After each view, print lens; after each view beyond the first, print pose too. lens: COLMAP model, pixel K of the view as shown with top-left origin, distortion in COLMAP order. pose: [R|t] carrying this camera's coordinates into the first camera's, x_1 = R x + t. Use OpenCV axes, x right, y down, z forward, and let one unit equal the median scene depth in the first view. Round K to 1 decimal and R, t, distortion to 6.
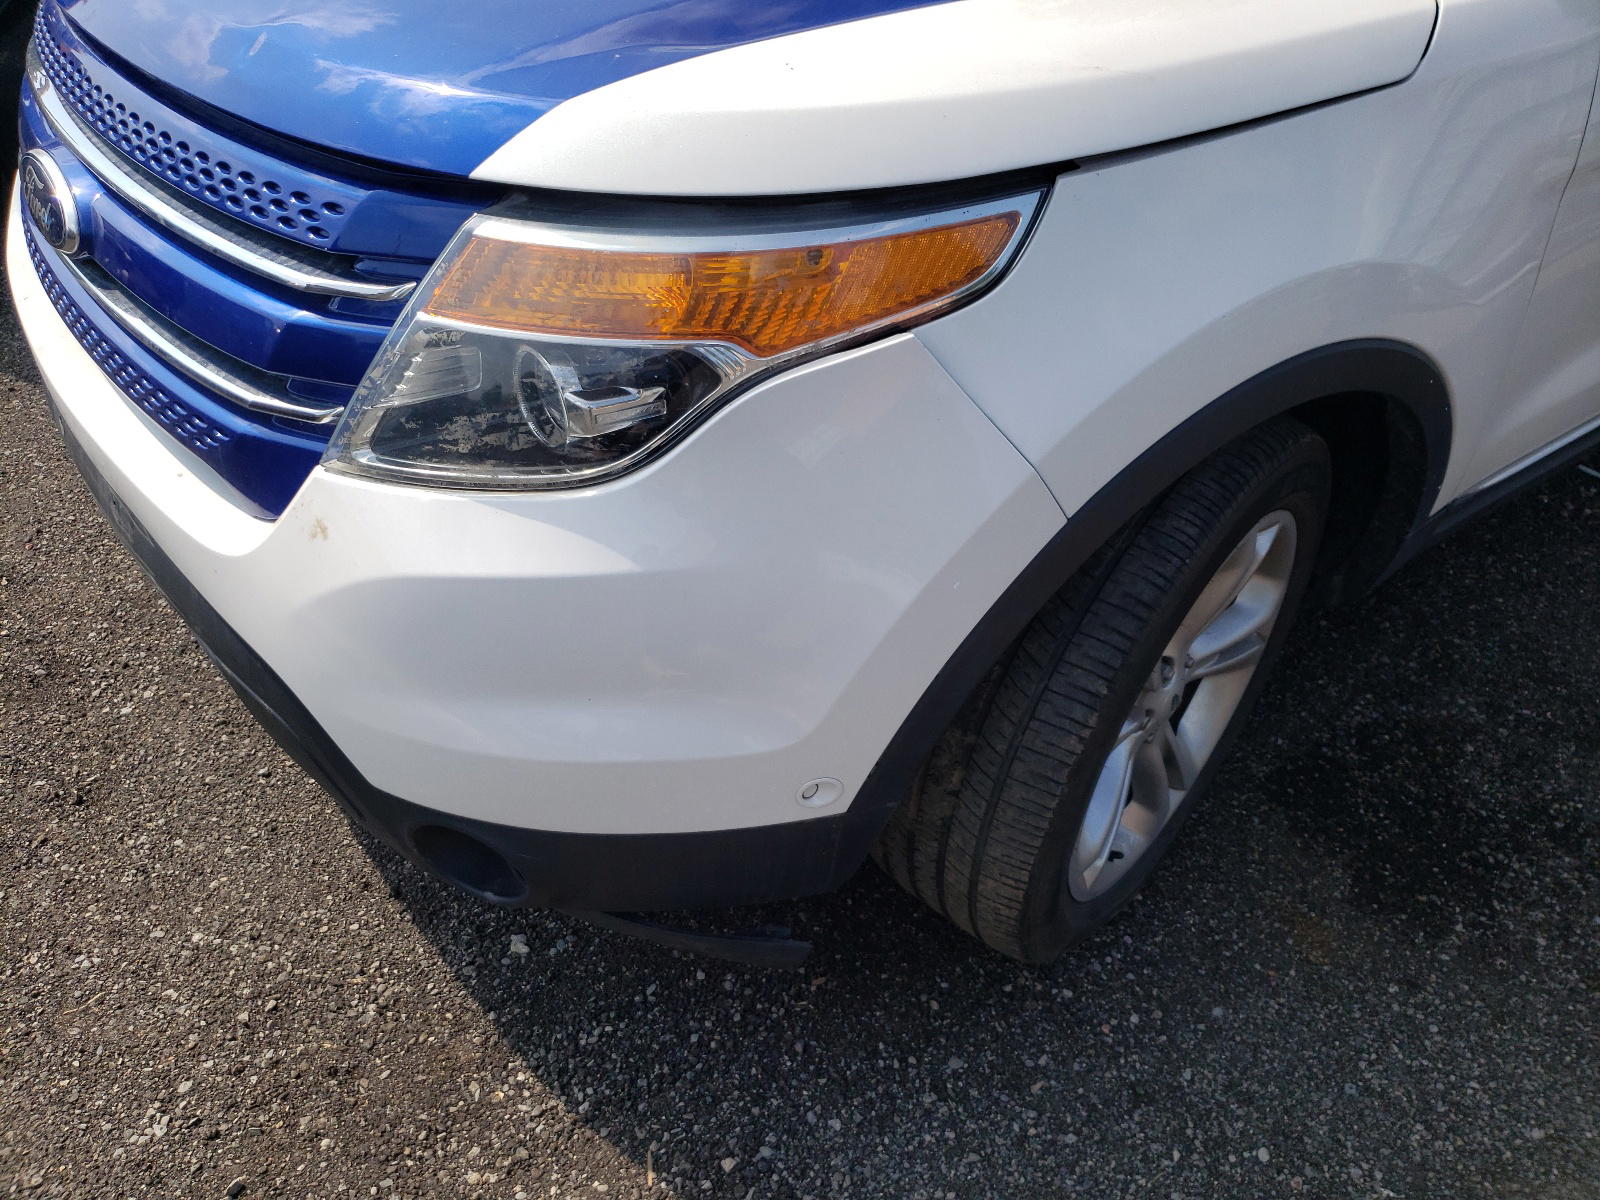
lens RADIAL K [[1240.4, 0, 799.1], [0, 1240.4, 622.1], [0, 0, 1]] dist [-0.010211, 0.046704]
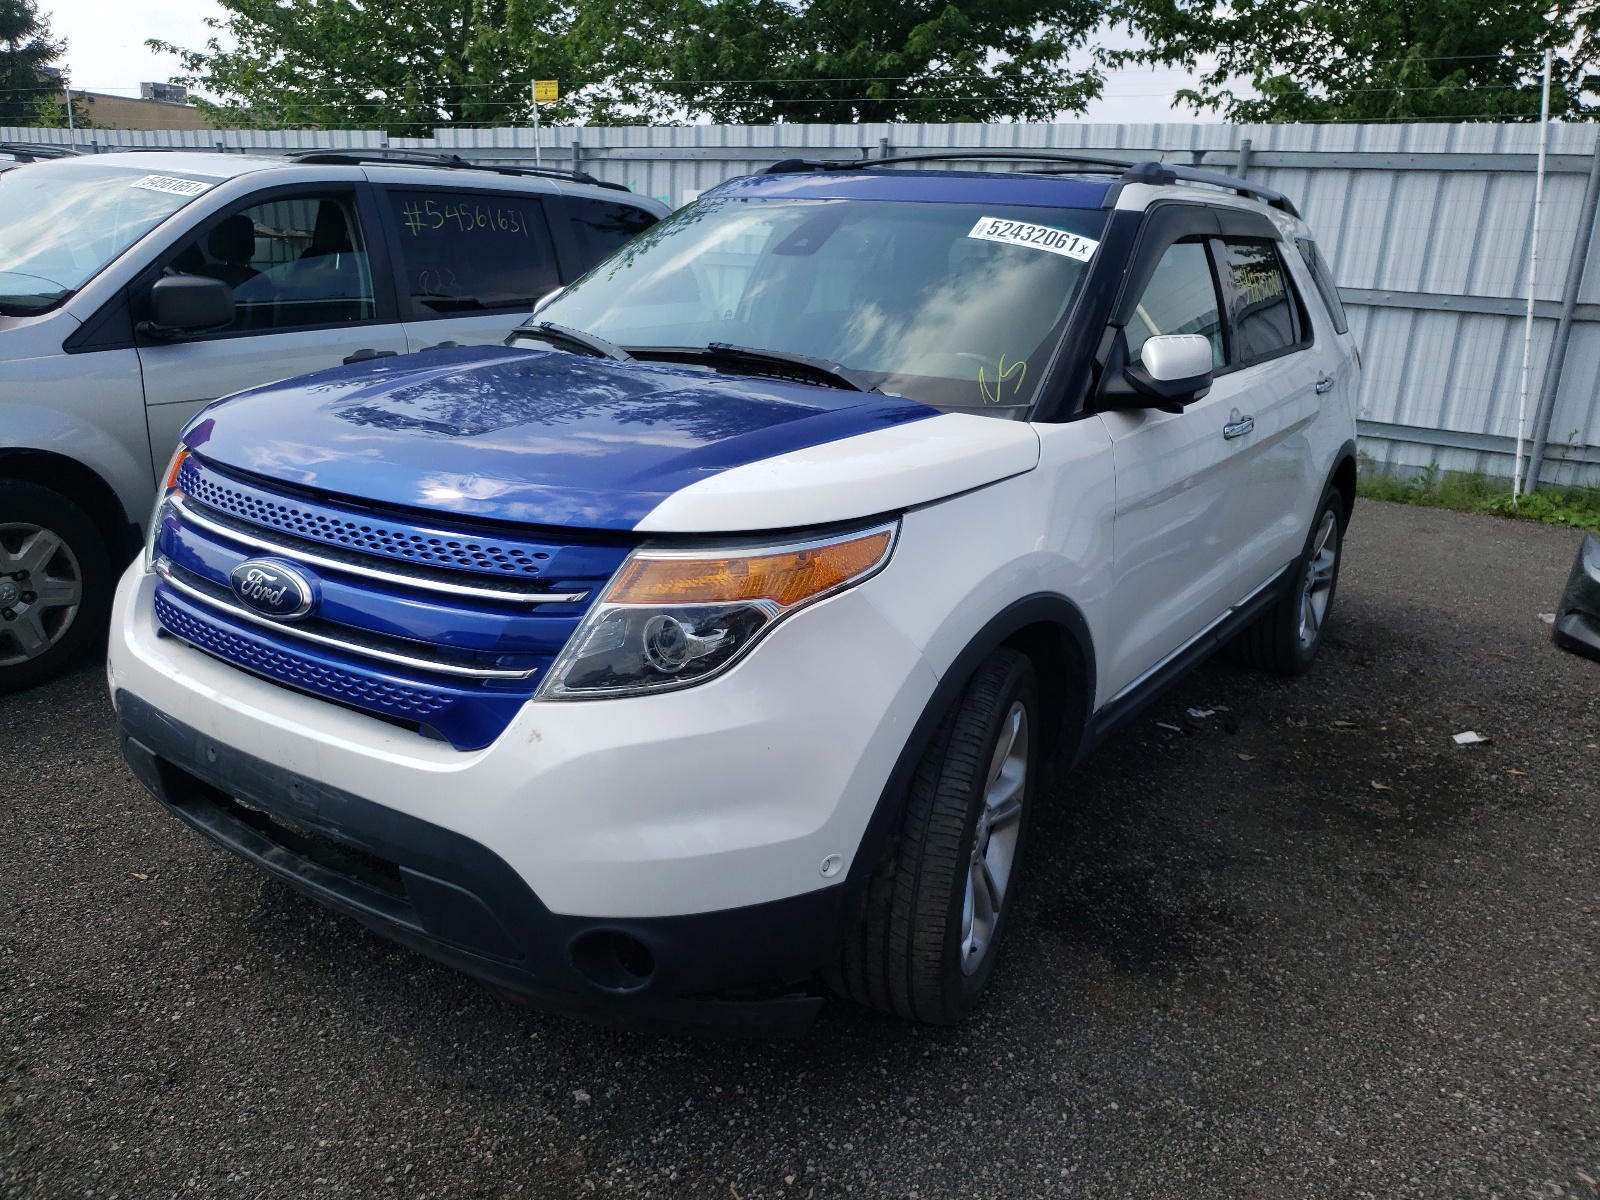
lens RADIAL K [[1240.4, 0, 799.1], [0, 1240.4, 622.1], [0, 0, 1]] dist [-0.010211, 0.046704]
pose [[0.948722, -0.092623, 0.302239, -0.381027], [0.191826, 0.928636, -0.317551, 0.271453], [-0.251257, 0.359244, 0.898784, -0.465485]]
